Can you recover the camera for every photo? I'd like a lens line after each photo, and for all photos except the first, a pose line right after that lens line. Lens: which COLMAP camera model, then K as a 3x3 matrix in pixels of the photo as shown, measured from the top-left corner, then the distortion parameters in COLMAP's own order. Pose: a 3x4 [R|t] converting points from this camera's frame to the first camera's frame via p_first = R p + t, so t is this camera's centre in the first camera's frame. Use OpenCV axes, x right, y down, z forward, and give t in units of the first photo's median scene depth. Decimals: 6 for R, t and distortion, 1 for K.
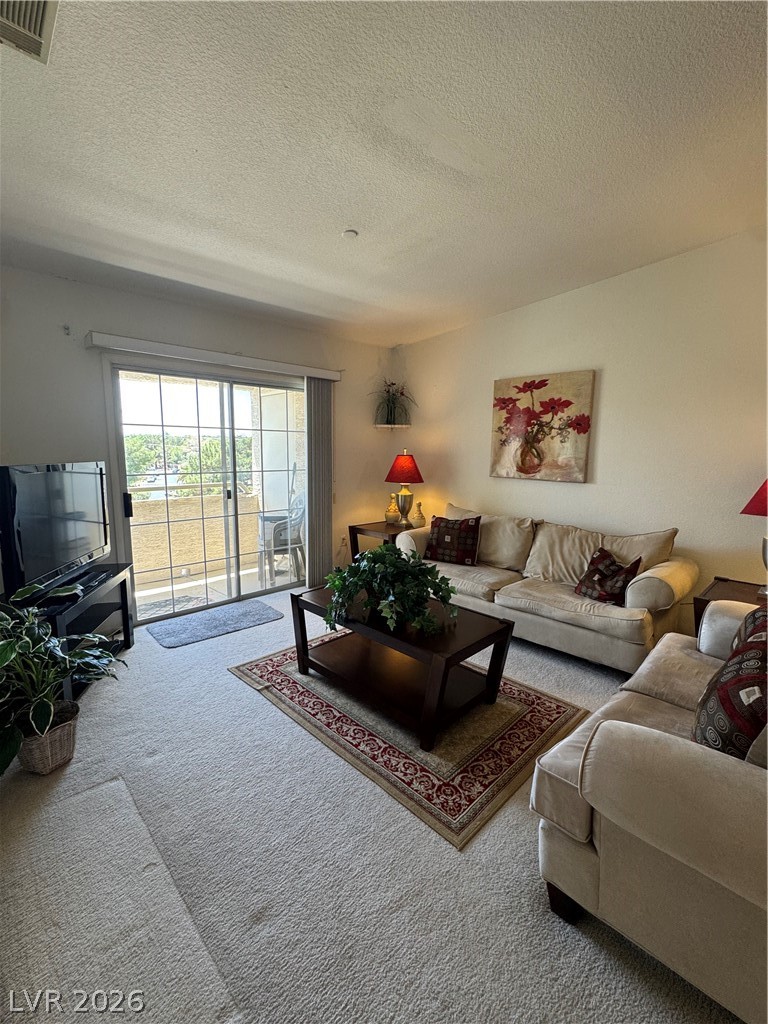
lens RADIAL K [[446.0, 0, 384.0], [0, 446.0, 512.0], [0, 0, 1]] dist [0.001537, 0.000275]
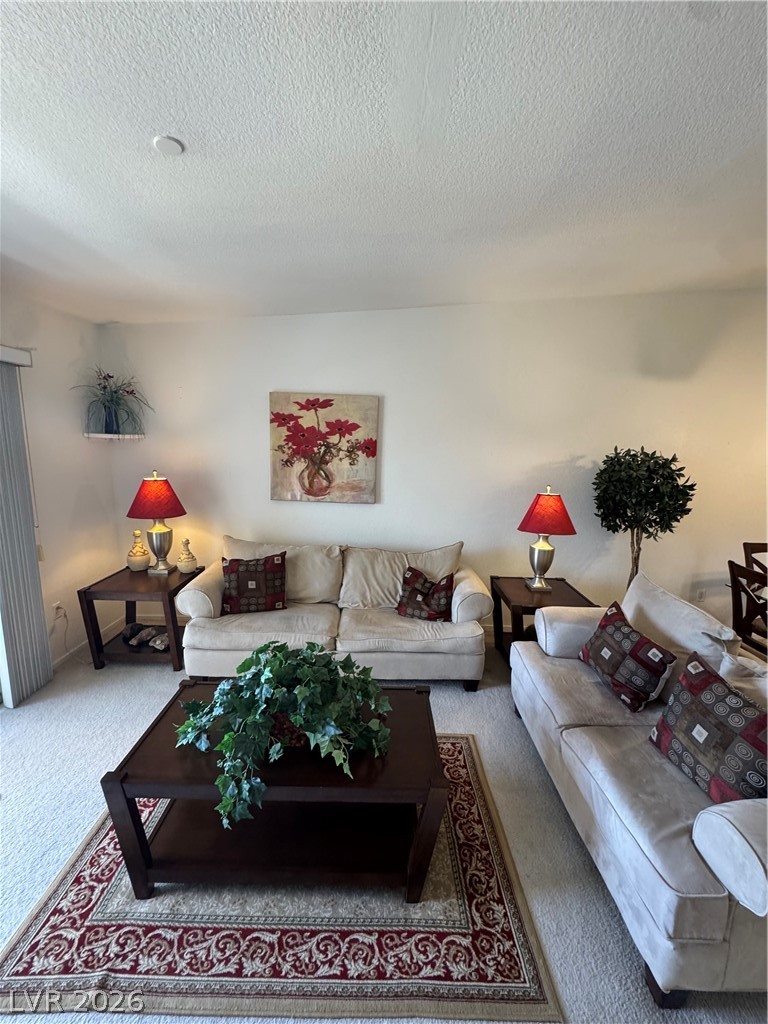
lens RADIAL K [[410.5, 0, 384.0], [0, 410.5, 512.0], [0, 0, 1]] dist [-0.001509, 0.000576]
pose [[0.699527, -0.116127, 0.705108, -0.214529], [0.077420, 0.993216, 0.086769, -0.125731], [-0.710400, -0.006108, 0.703772, 0.298900]]
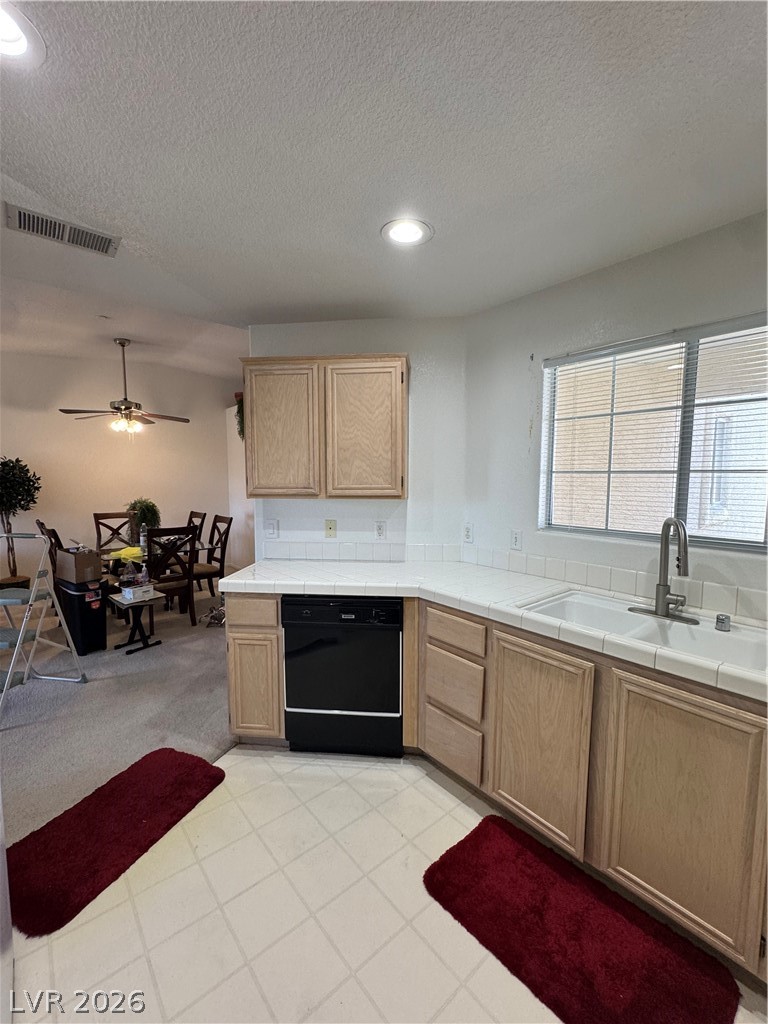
lens RADIAL K [[433.8, 0, 384.0], [0, 433.8, 512.0], [0, 0, 1]] dist [-0.000421, 0.000117]
pose [[0.085623, -0.093163, 0.991962, -0.446610], [0.140176, 0.986842, 0.080583, 0.090630], [-0.986418, 0.132149, 0.097556, -0.756290]]
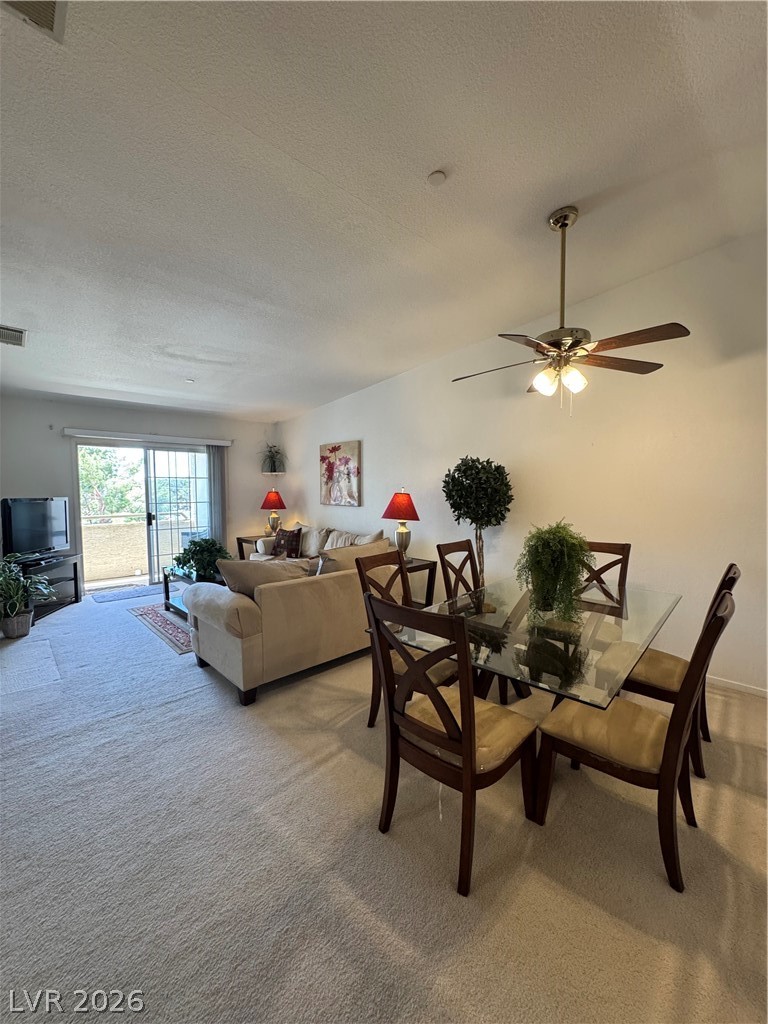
lens RADIAL K [[410.8, 0, 384.0], [0, 410.8, 512.0], [0, 0, 1]] dist [-0.002771, 0.000655]
pose [[0.999829, -0.013101, -0.013057, 0.554368], [0.011941, 0.996282, -0.085316, 0.086869], [0.014126, 0.085146, 0.996268, -0.521842]]
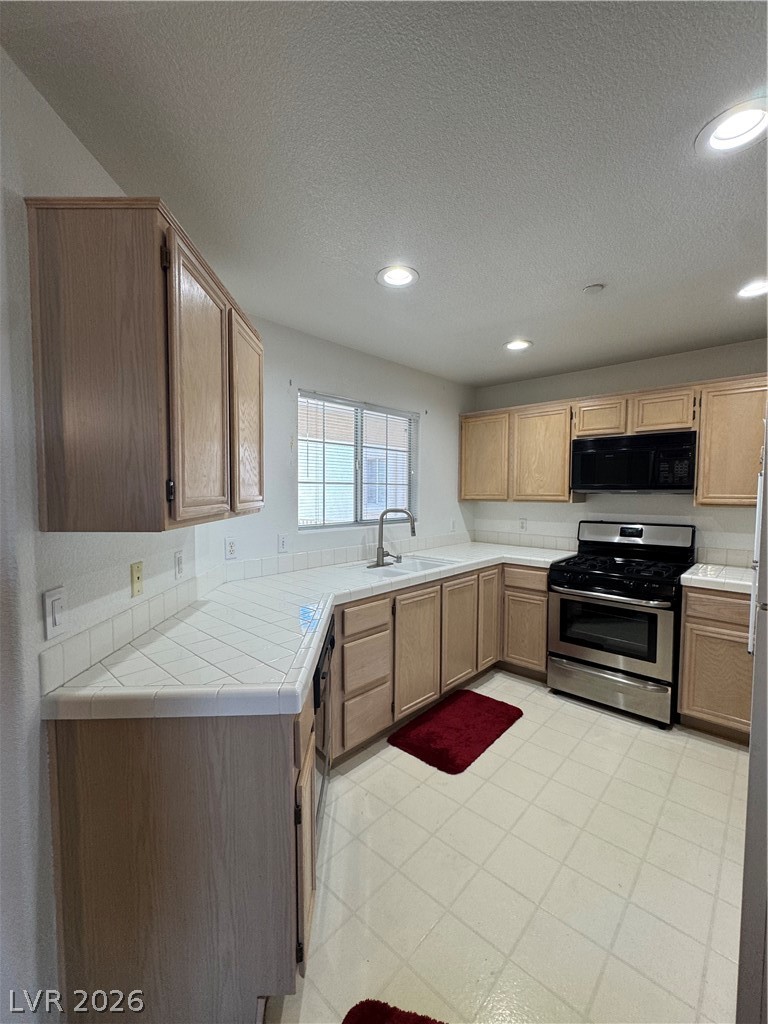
lens RADIAL K [[433.8, 0, 384.0], [0, 433.8, 512.0], [0, 0, 1]] dist [-0.000421, 0.000117]
pose [[-0.999051, -0.011842, -0.041905, 0.071035], [-0.019678, 0.981225, 0.191860, 0.022717], [0.038846, 0.192503, -0.980527, -0.195443]]
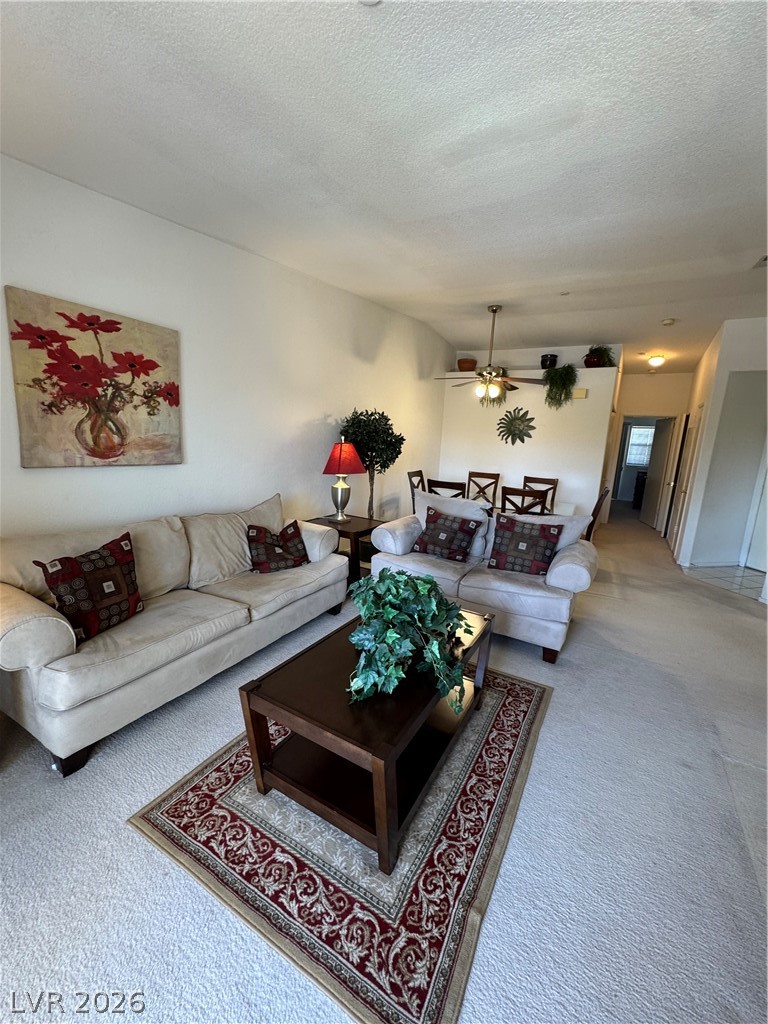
lens RADIAL K [[410.8, 0, 384.0], [0, 410.8, 512.0], [0, 0, 1]] dist [-0.002771, 0.000655]
pose [[-0.260968, -0.202138, 0.943947, -0.421183], [0.078368, 0.970168, 0.229419, -0.124592], [-0.962161, 0.133847, -0.237342, 0.805701]]
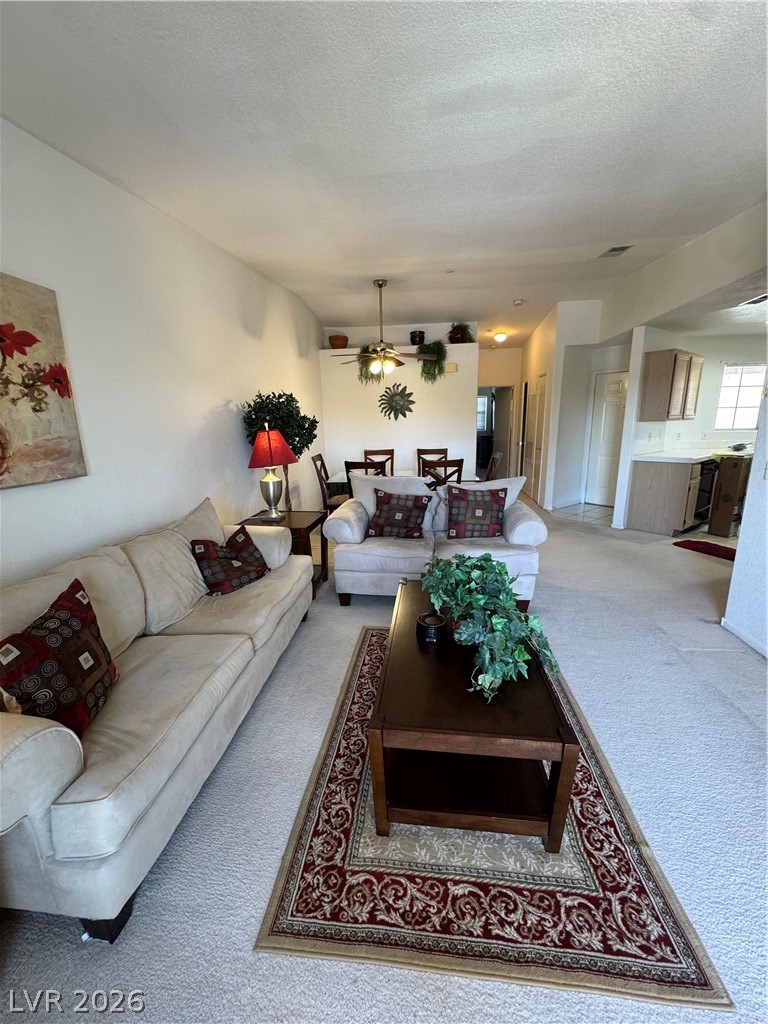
lens RADIAL K [[410.8, 0, 384.0], [0, 410.8, 512.0], [0, 0, 1]] dist [-0.002771, 0.000655]
pose [[-0.620889, -0.171354, 0.764941, -0.274136], [0.122793, 0.942510, 0.310800, -0.144317], [-0.774221, 0.286901, -0.564153, 0.995818]]
